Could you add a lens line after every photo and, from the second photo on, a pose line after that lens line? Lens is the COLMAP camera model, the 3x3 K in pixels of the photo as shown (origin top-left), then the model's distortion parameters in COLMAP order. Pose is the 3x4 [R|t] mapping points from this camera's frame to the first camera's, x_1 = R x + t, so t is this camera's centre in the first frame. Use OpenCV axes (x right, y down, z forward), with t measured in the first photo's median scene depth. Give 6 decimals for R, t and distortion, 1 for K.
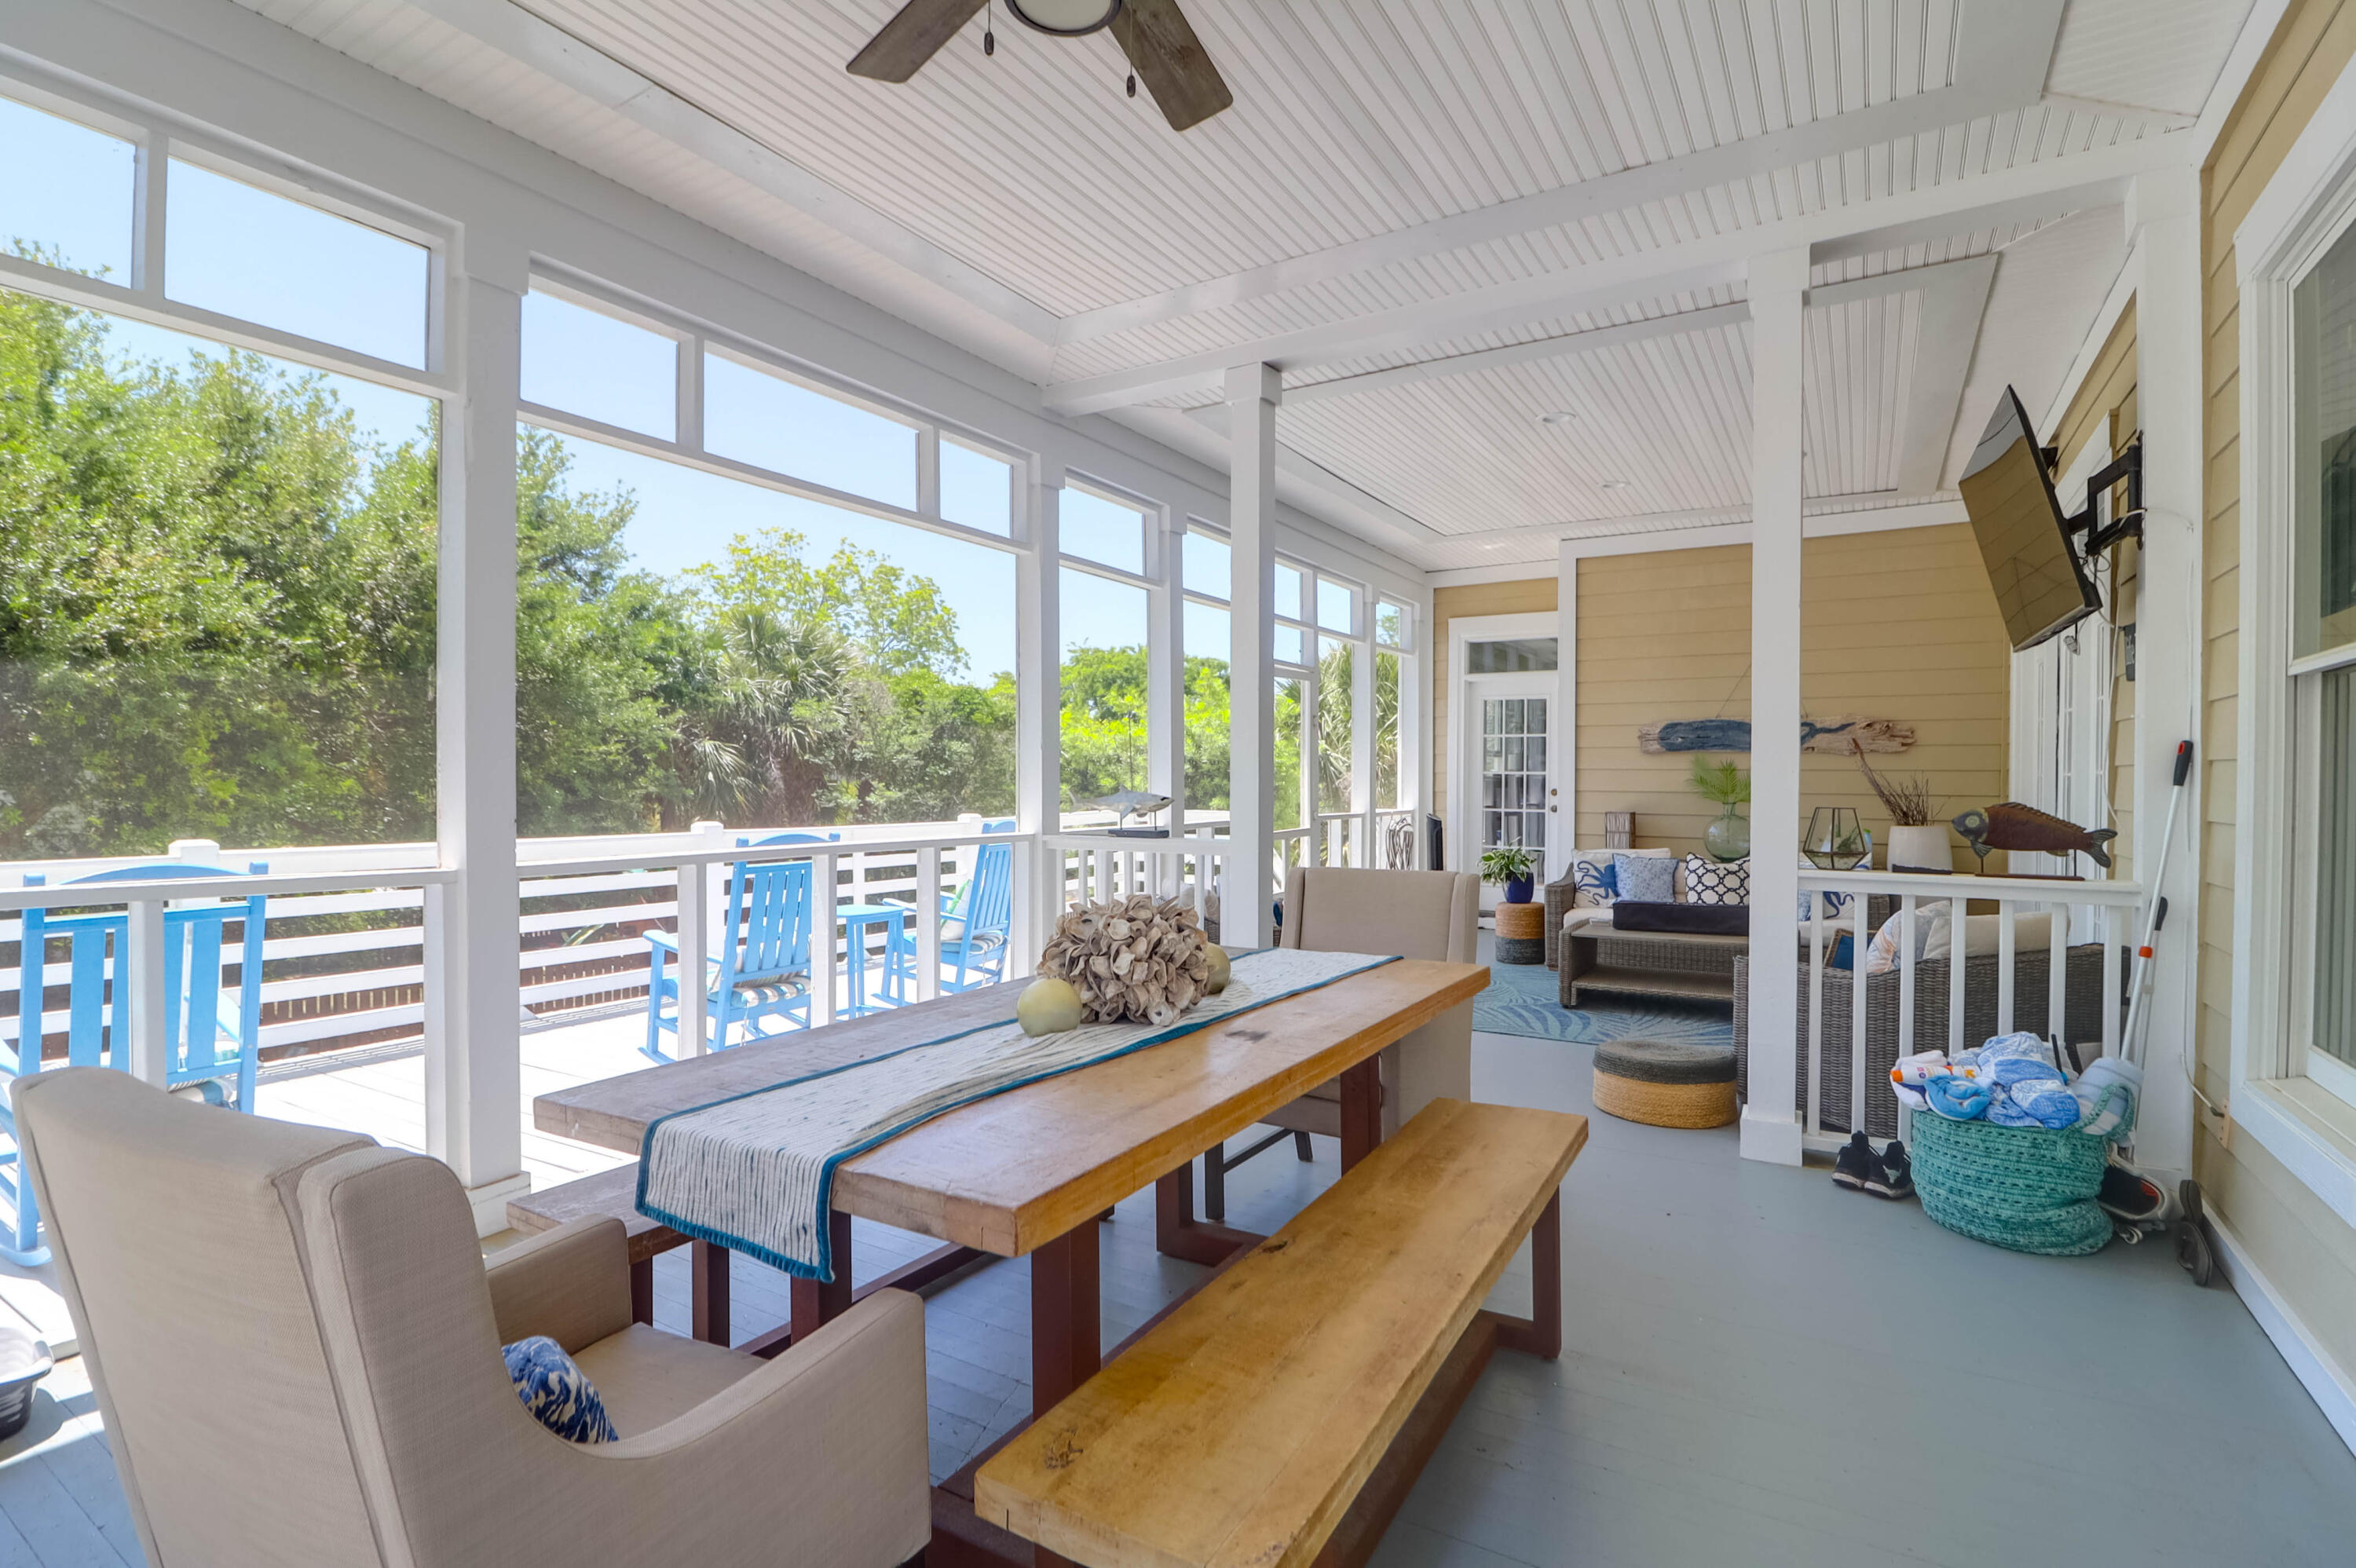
lens RADIAL K [[1087.7, 0, 1172.5], [0, 1087.7, 787.8], [0, 0, 1]] dist [0.001752, -0.013509]
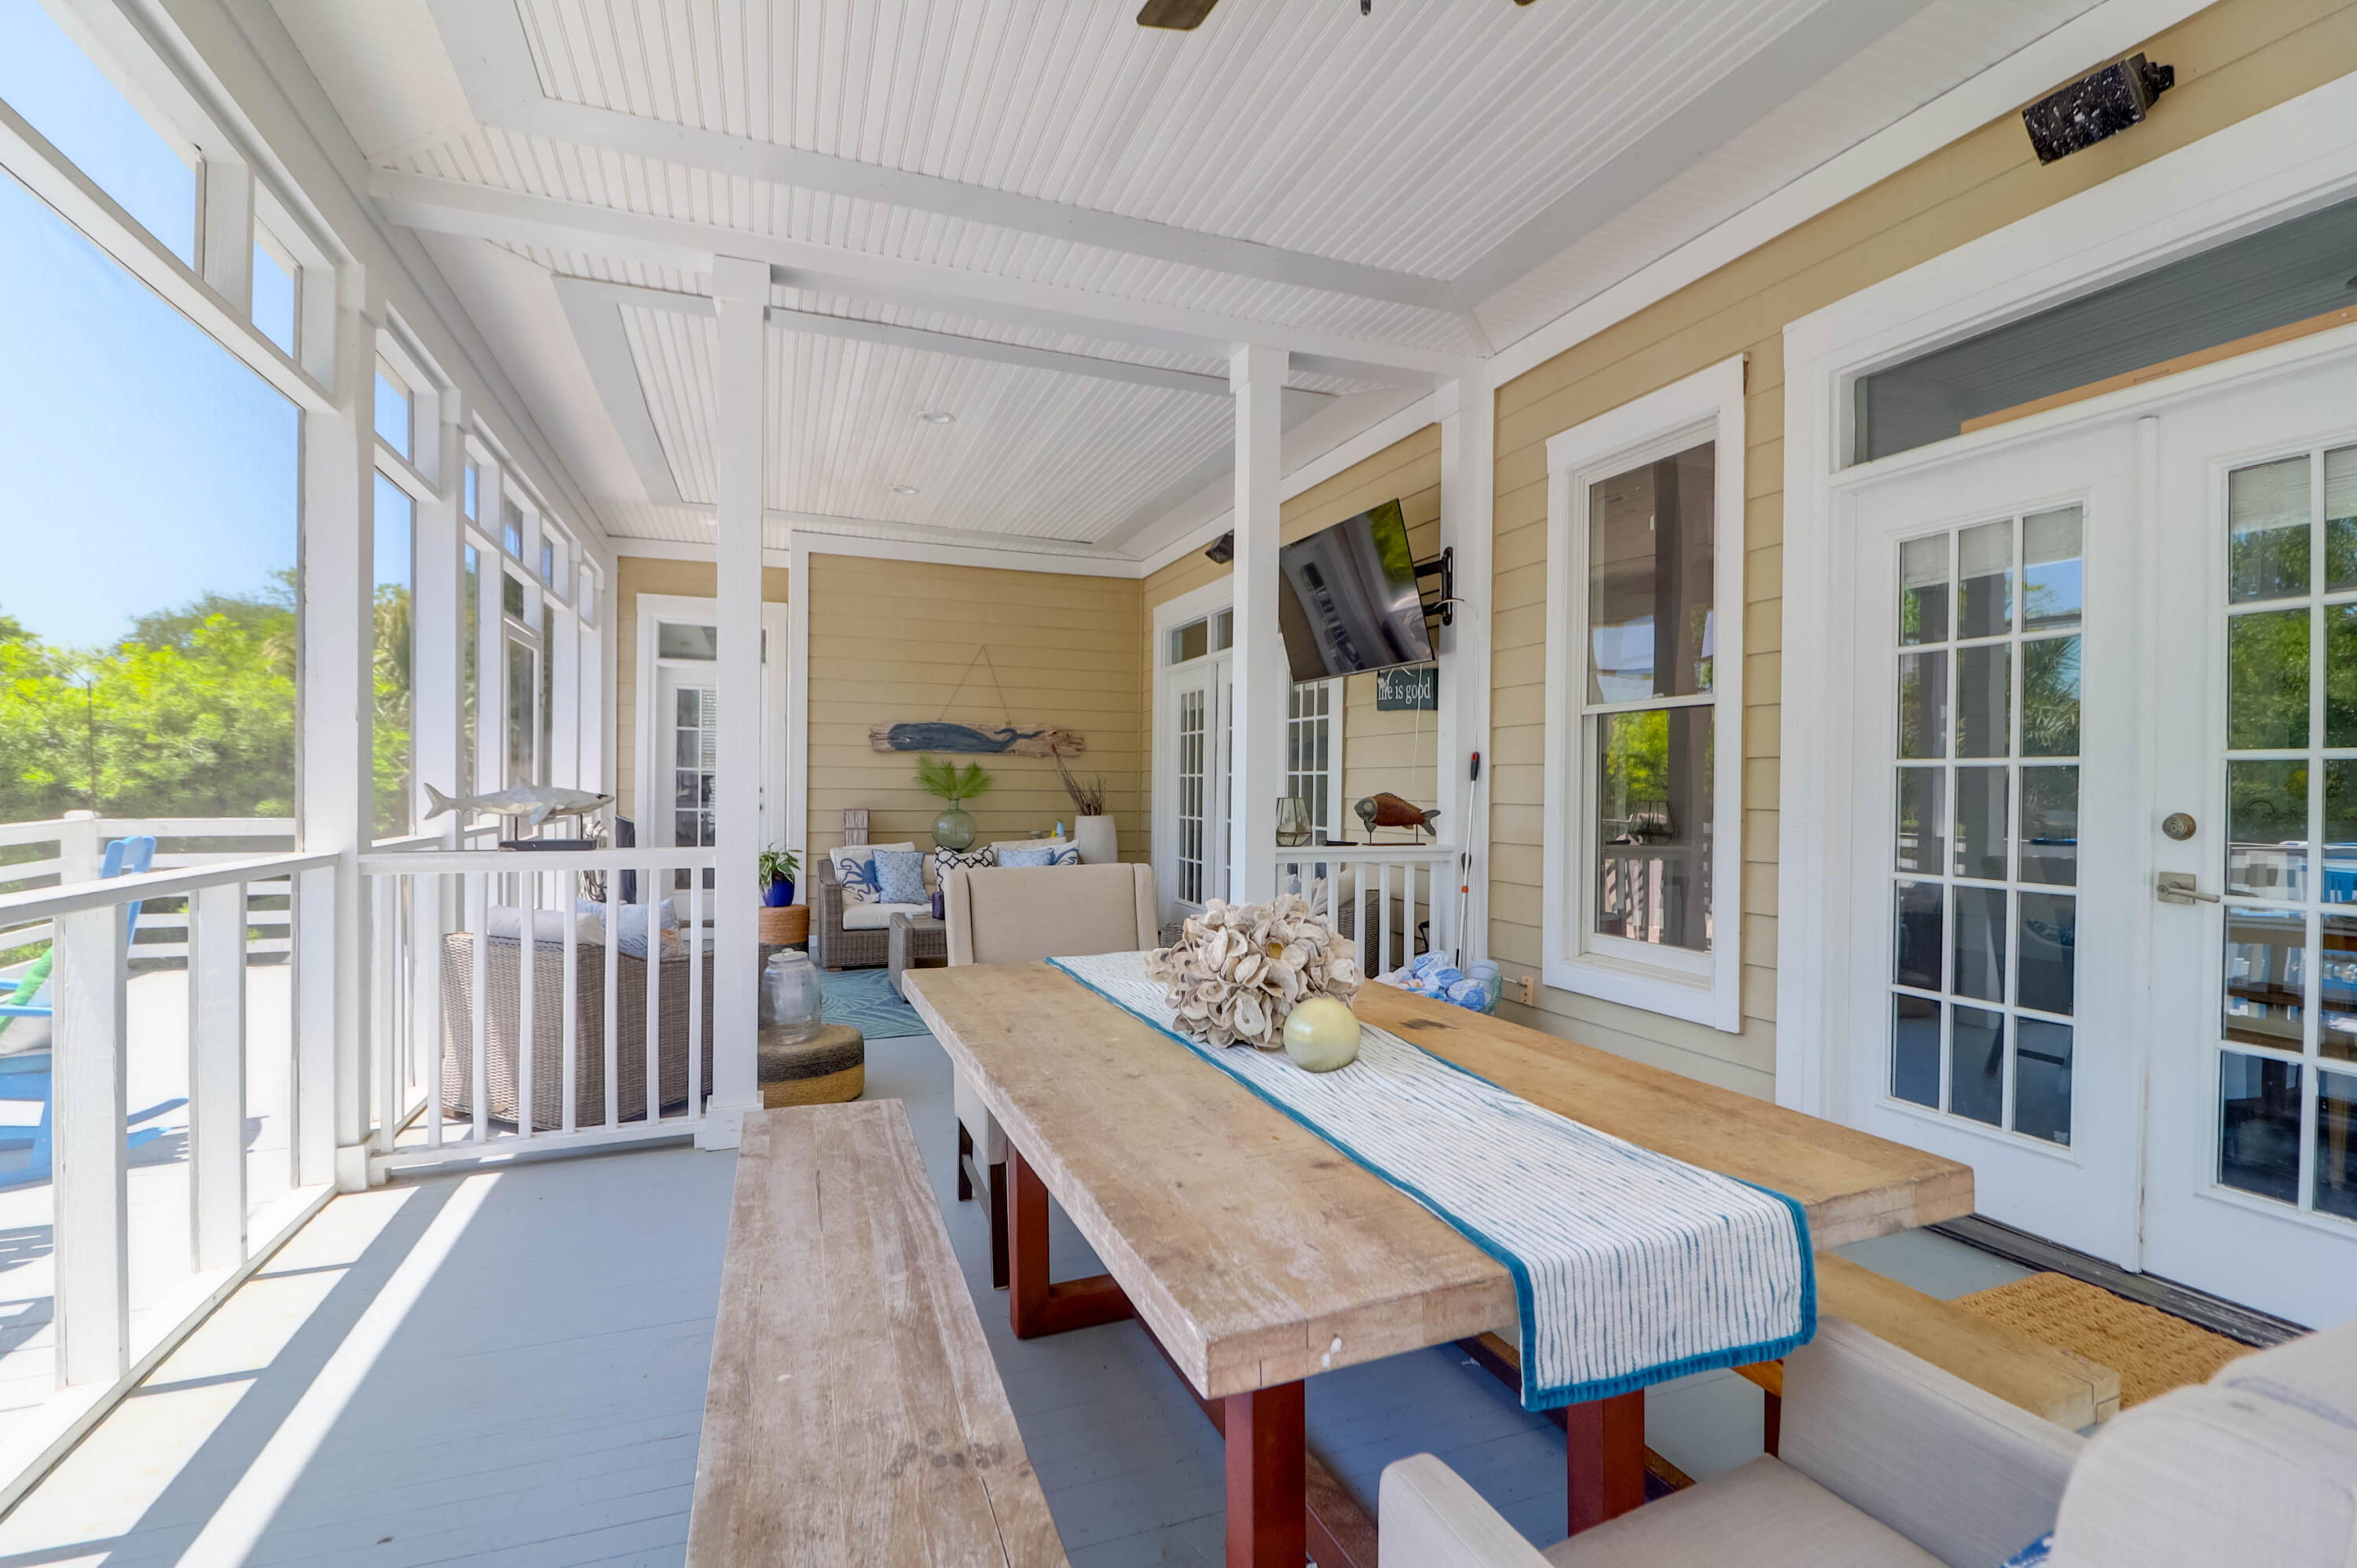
lens RADIAL K [[1088.2, 0, 1173.0], [0, 1088.2, 787.8], [0, 0, 1]] dist [0.001752, -0.013509]
pose [[0.612729, -0.000733, 0.790293, -0.228824], [0.001075, 0.999999, 0.000095, 0.002944], [-0.790292, 0.000791, 0.612730, 0.152889]]
